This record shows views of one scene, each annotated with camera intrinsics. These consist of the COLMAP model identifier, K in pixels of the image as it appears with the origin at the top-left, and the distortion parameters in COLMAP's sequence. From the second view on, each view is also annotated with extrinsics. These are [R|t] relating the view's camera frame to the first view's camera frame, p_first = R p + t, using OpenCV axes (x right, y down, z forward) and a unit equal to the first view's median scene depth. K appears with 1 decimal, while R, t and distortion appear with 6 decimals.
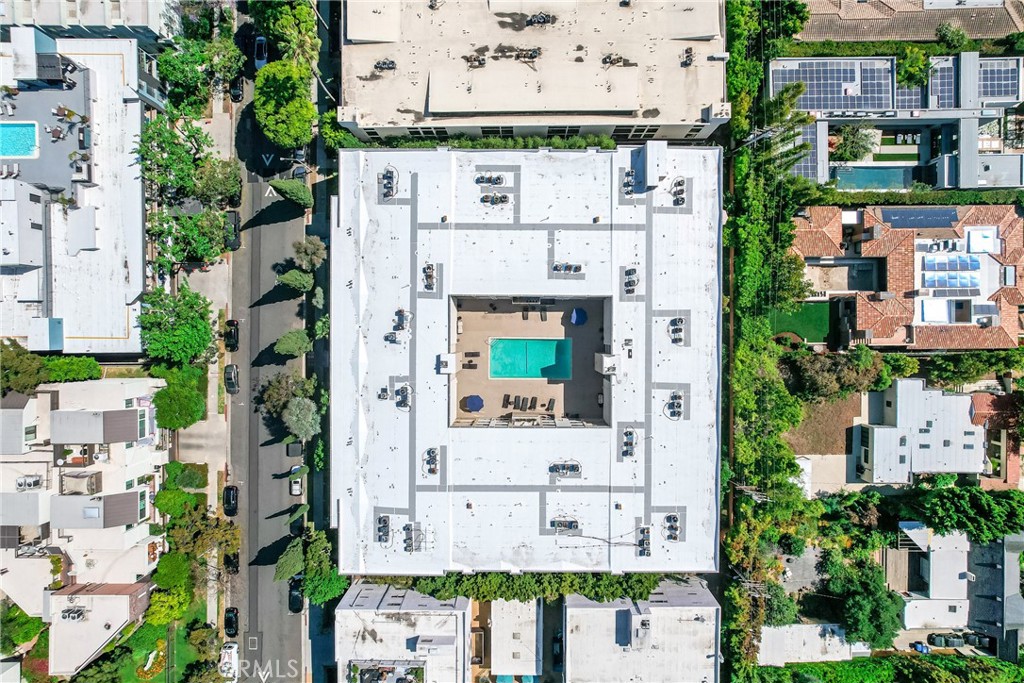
lens RADIAL K [[651.4, 0, 513.0], [0, 651.4, 340.8], [0, 0, 1]] dist [-0.032394, 0.002181]
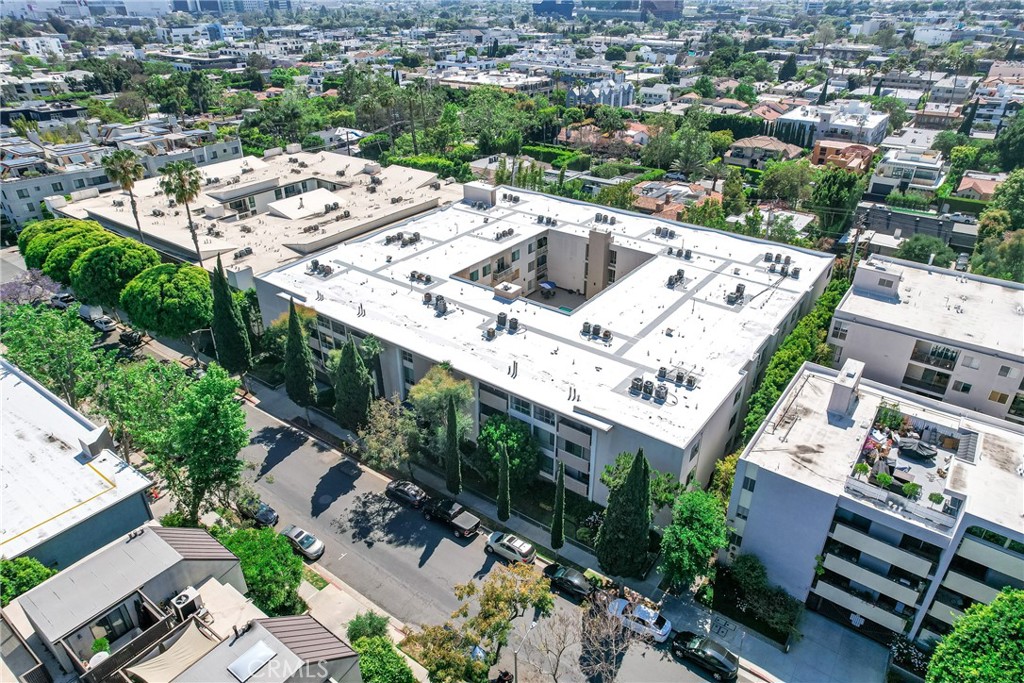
lens RADIAL K [[651.4, 0, 513.7], [0, 651.4, 339.7], [0, 0, 1]] dist [-0.032394, 0.002181]
pose [[0.595661, -0.384772, 0.705081, -0.734566], [0.803175, 0.274512, -0.528728, 0.519957], [0.009887, 0.881246, 0.472555, 0.636171]]
